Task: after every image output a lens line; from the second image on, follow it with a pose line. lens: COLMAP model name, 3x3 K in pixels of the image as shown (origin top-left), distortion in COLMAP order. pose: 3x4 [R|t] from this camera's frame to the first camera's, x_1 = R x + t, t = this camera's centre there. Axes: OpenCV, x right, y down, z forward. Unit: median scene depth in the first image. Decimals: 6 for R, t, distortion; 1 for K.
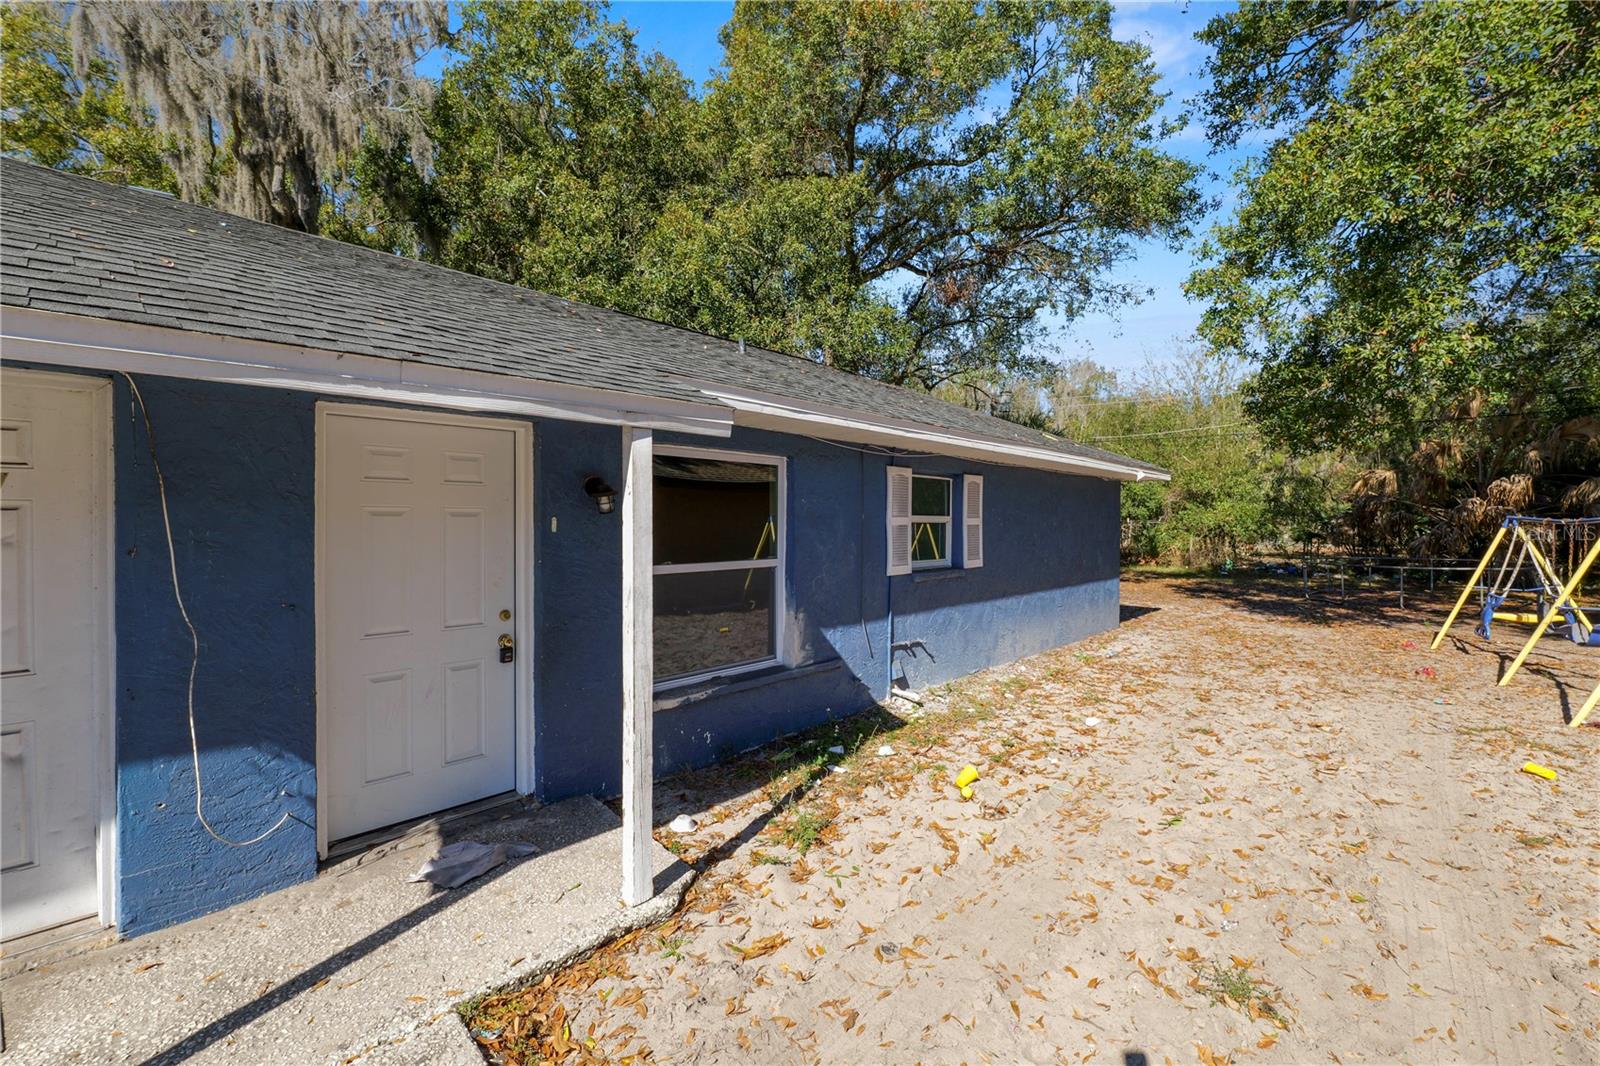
lens RADIAL K [[647.2, 0, 789.2], [0, 647.2, 531.0], [0, 0, 1]] dist [-0.014269, 0.000925]
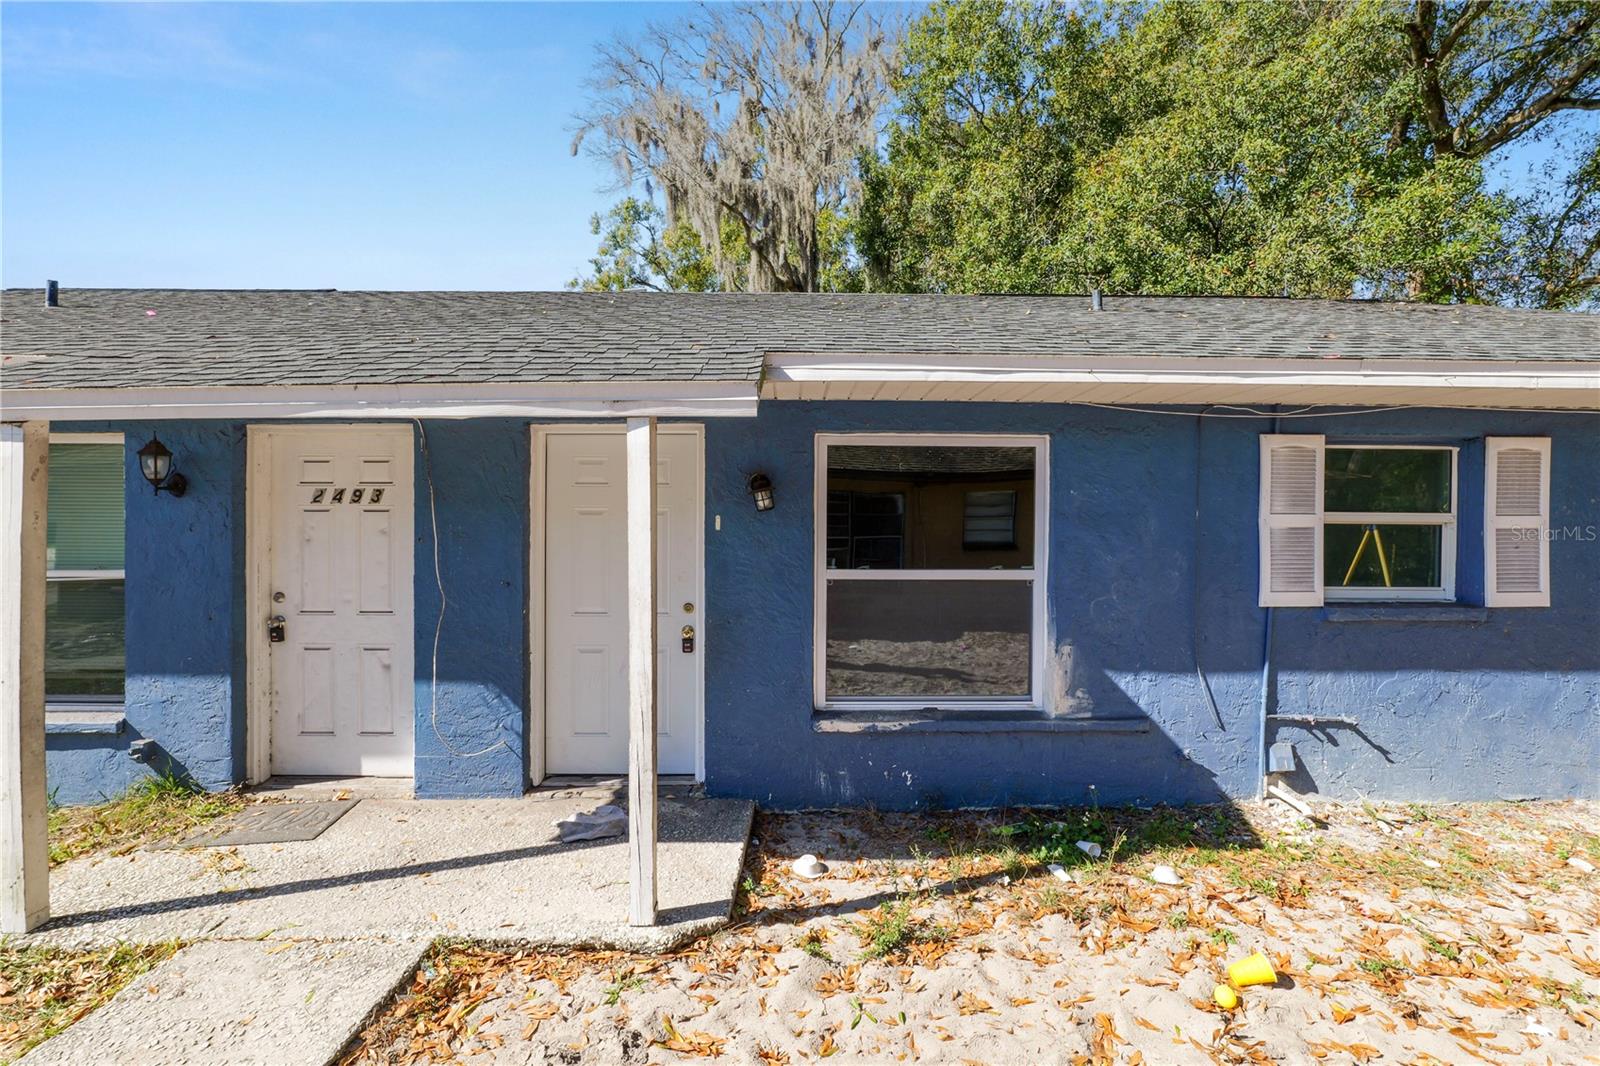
lens RADIAL K [[647.2, 0, 797.2], [0, 647.2, 532.7], [0, 0, 1]] dist [-0.014269, 0.000925]
pose [[0.712880, 0.010931, -0.701201, 0.319653], [-0.013490, 0.999907, 0.001873, 0.001503], [0.701157, 0.008124, 0.712961, 0.269299]]
